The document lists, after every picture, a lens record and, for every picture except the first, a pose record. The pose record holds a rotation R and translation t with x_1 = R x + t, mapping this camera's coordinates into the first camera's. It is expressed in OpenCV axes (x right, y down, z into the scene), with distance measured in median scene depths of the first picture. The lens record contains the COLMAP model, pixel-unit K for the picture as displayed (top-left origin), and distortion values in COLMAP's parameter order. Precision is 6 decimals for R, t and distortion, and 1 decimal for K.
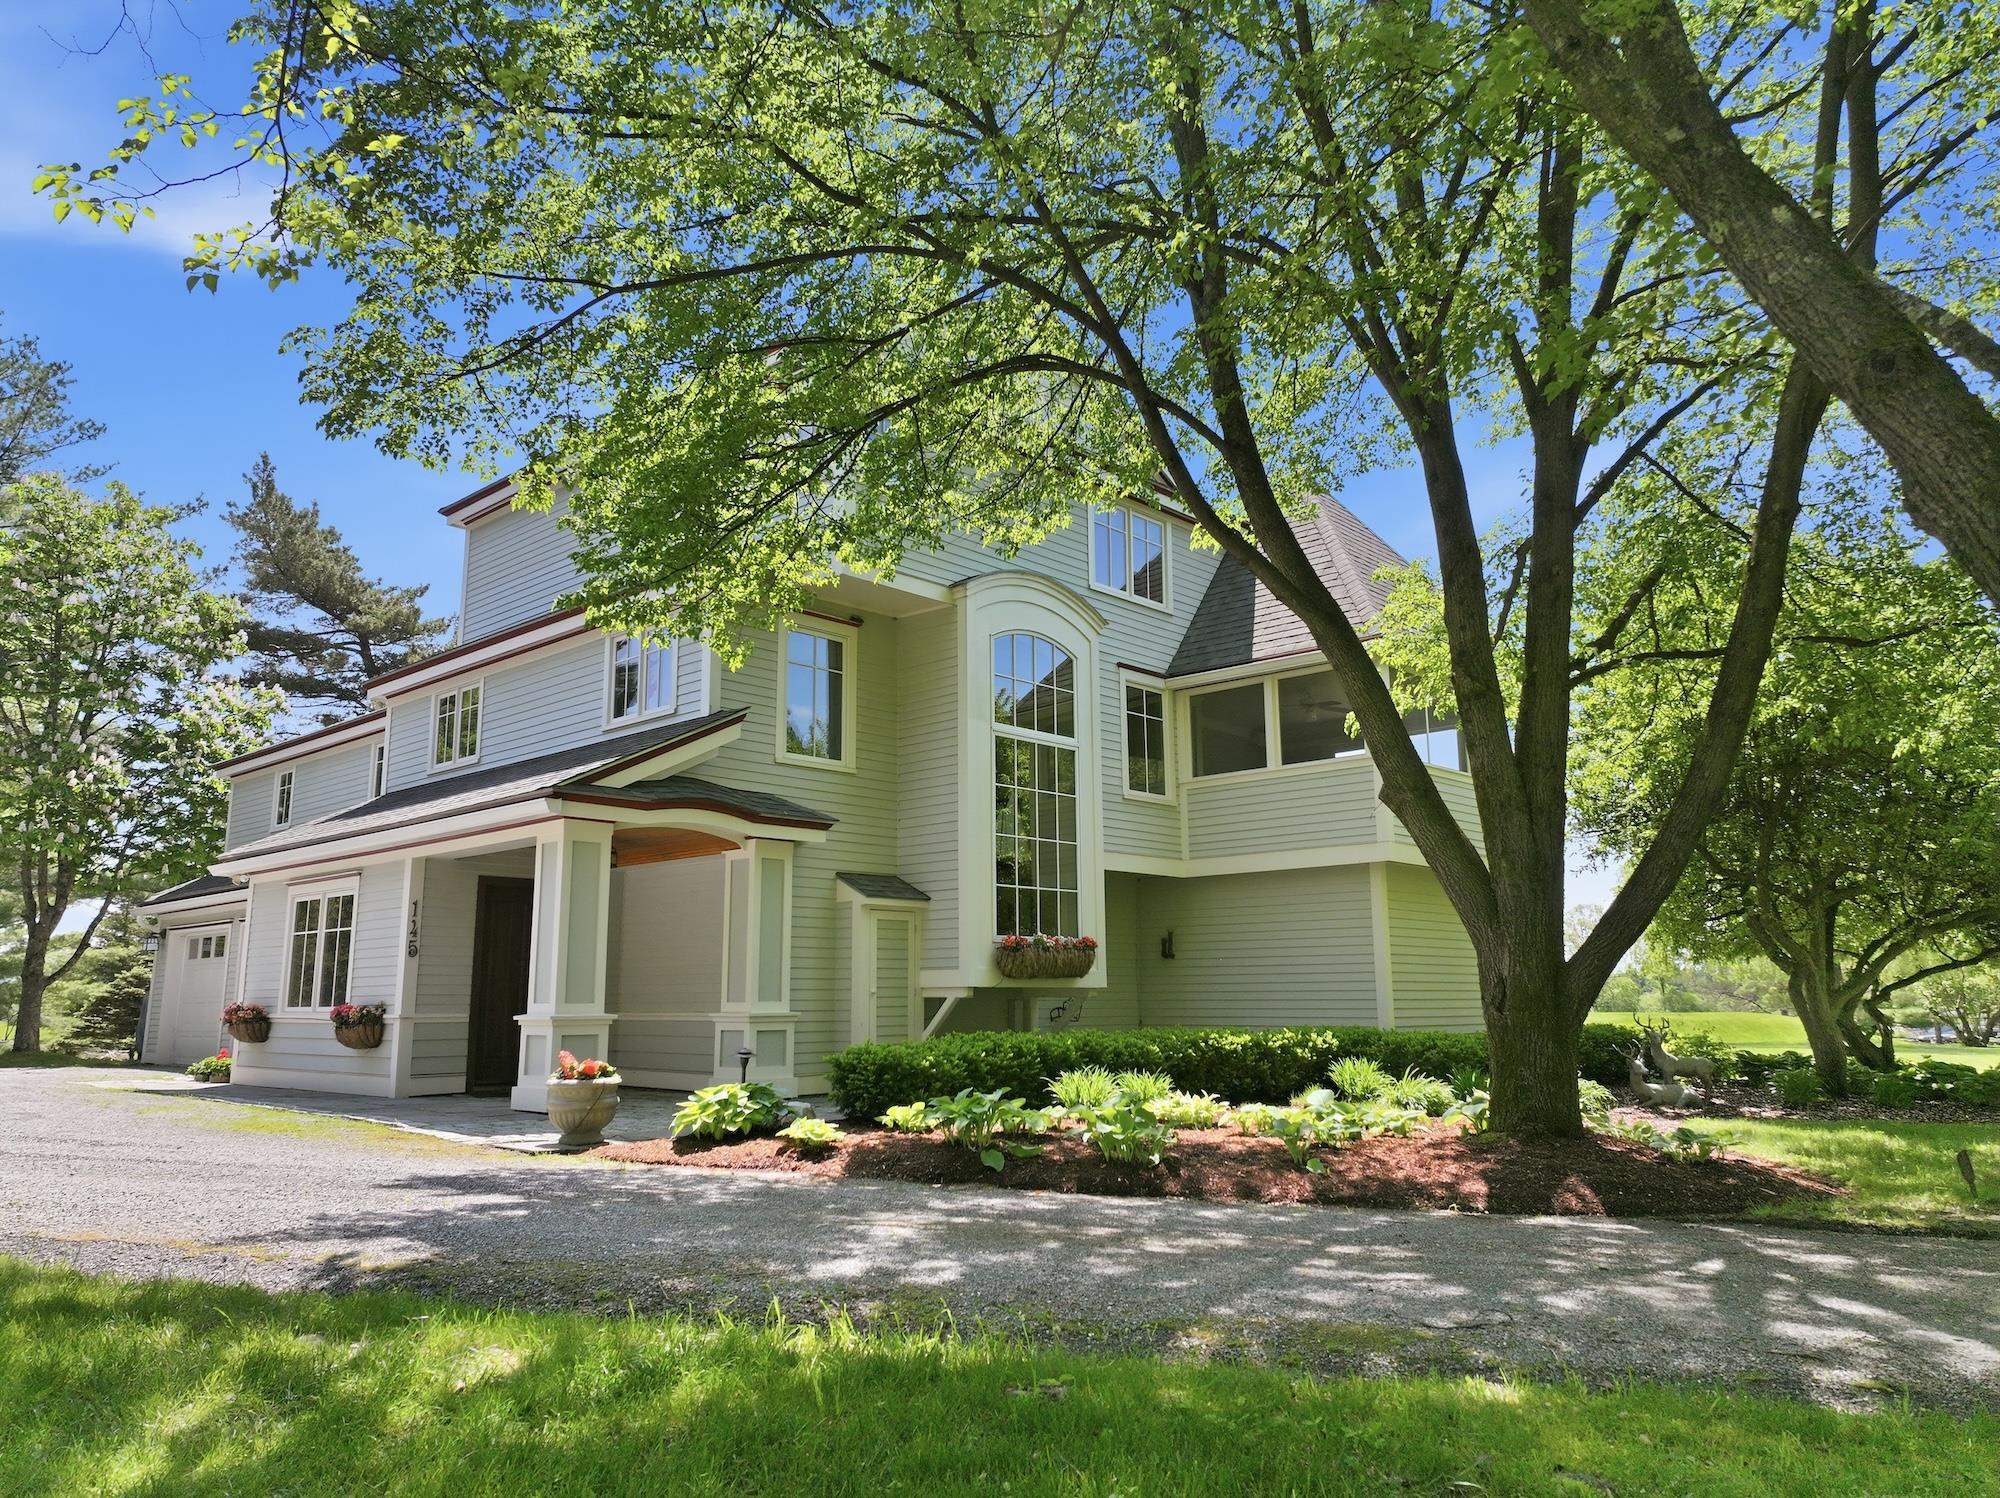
lens RADIAL K [[1393.1, 0, 1000.3], [0, 1393.1, 741.4], [0, 0, 1]] dist [0.007732, 0.009229]
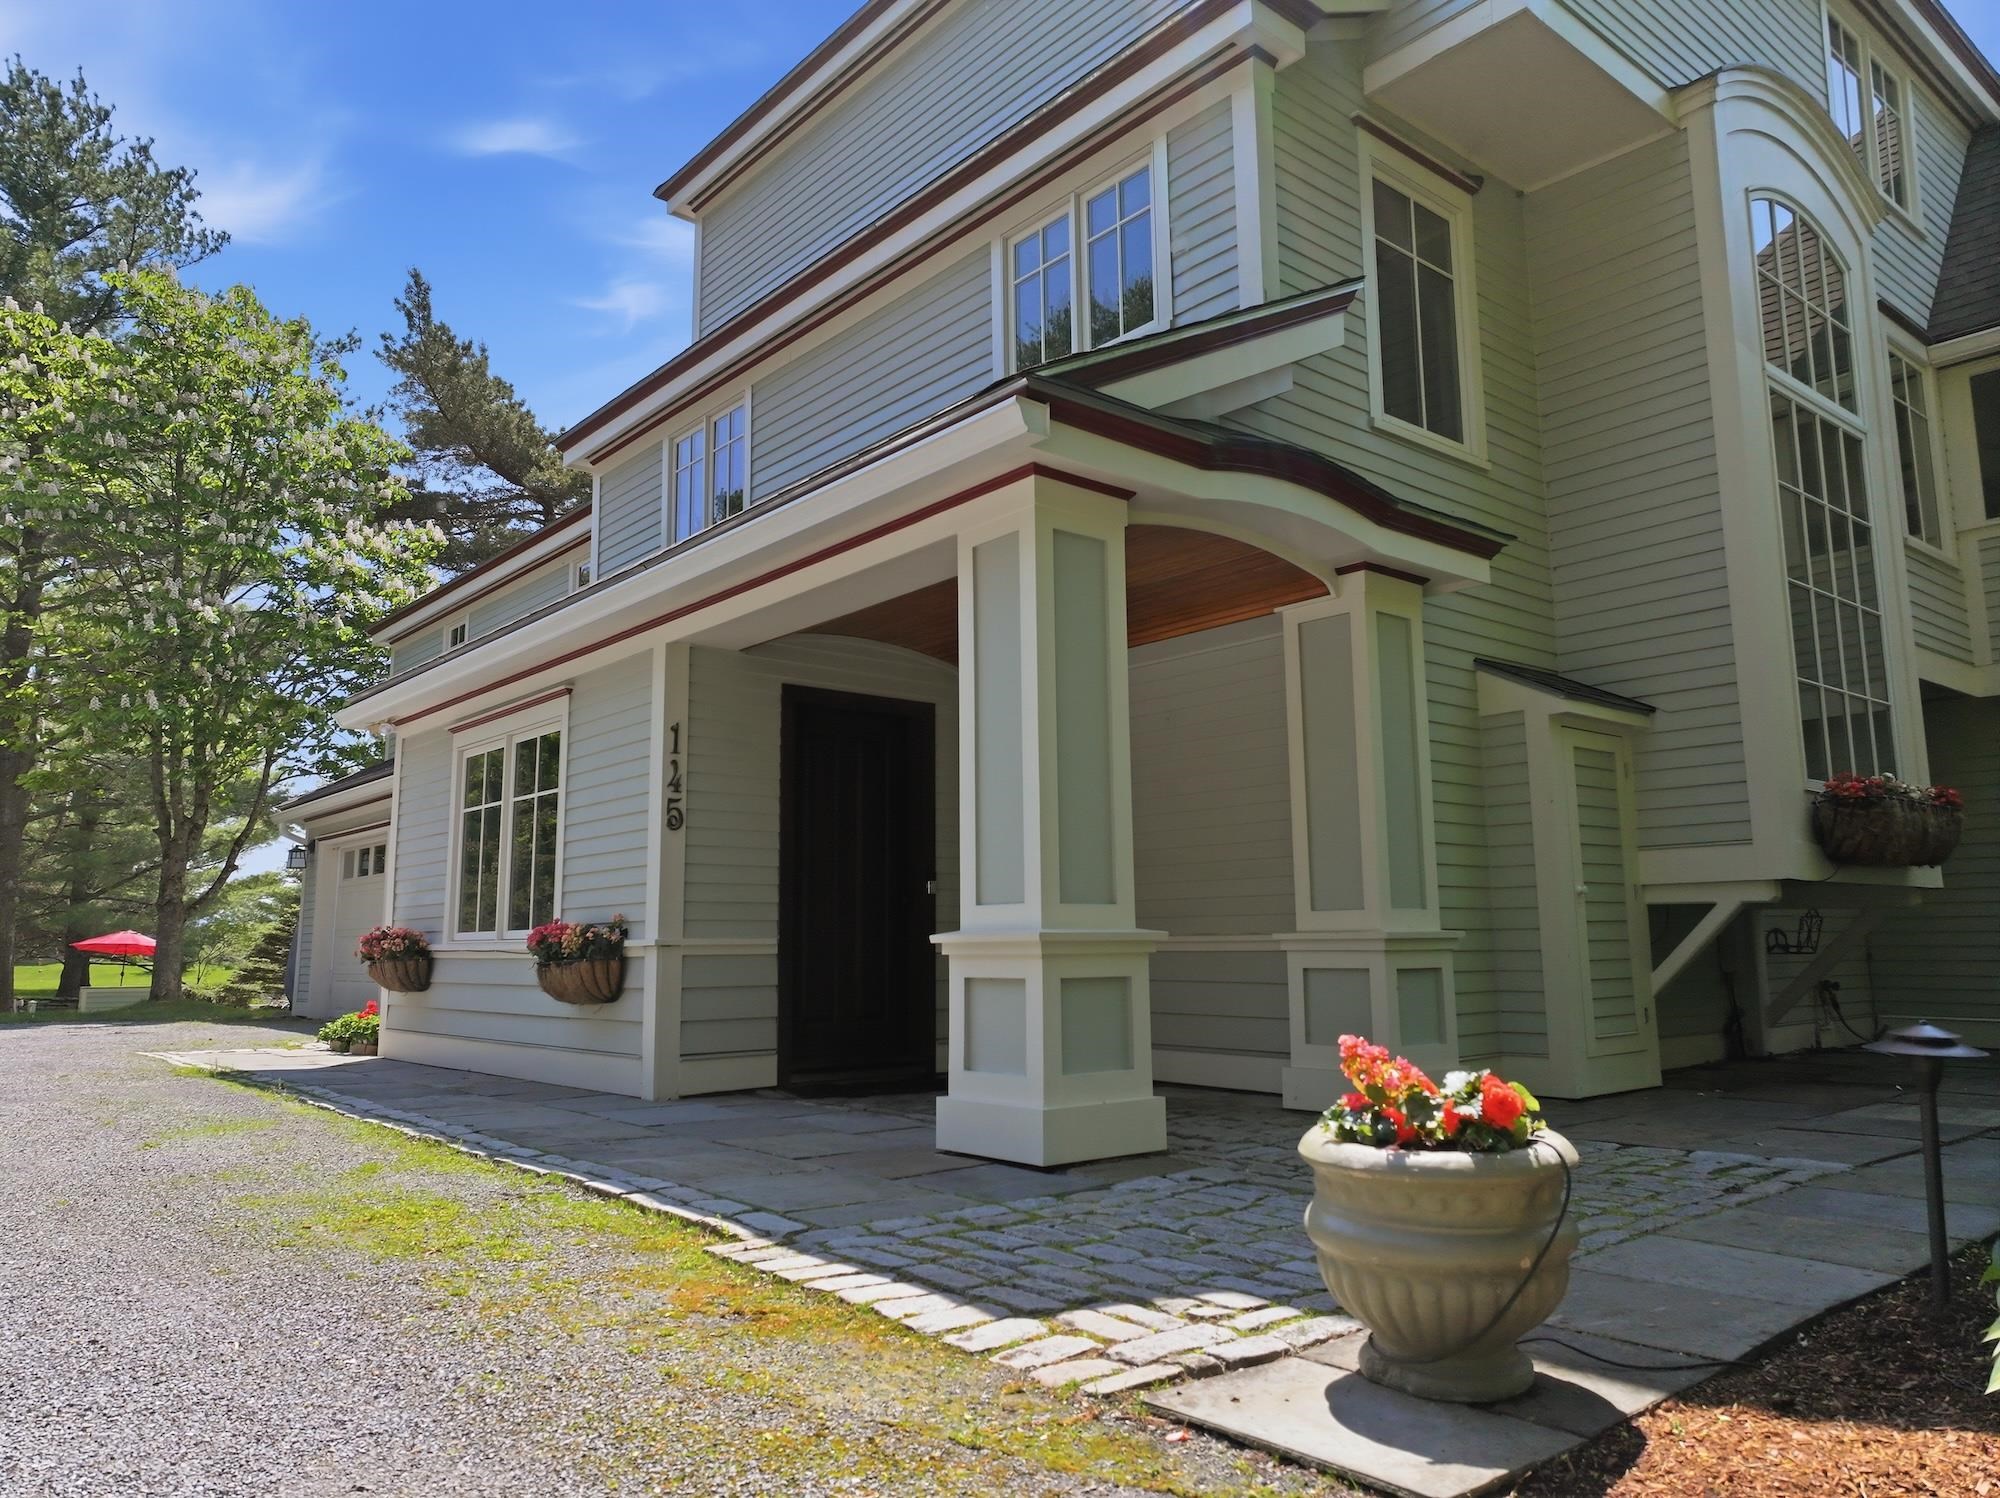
lens RADIAL K [[1393.1, 0, 998.6], [0, 1393.1, 751.0], [0, 0, 1]] dist [0.007732, 0.009229]
pose [[0.993308, -0.020273, -0.113706, -0.224858], [0.025443, 0.998699, 0.044203, 0.097863], [0.112662, -0.046801, 0.992531, 0.465158]]
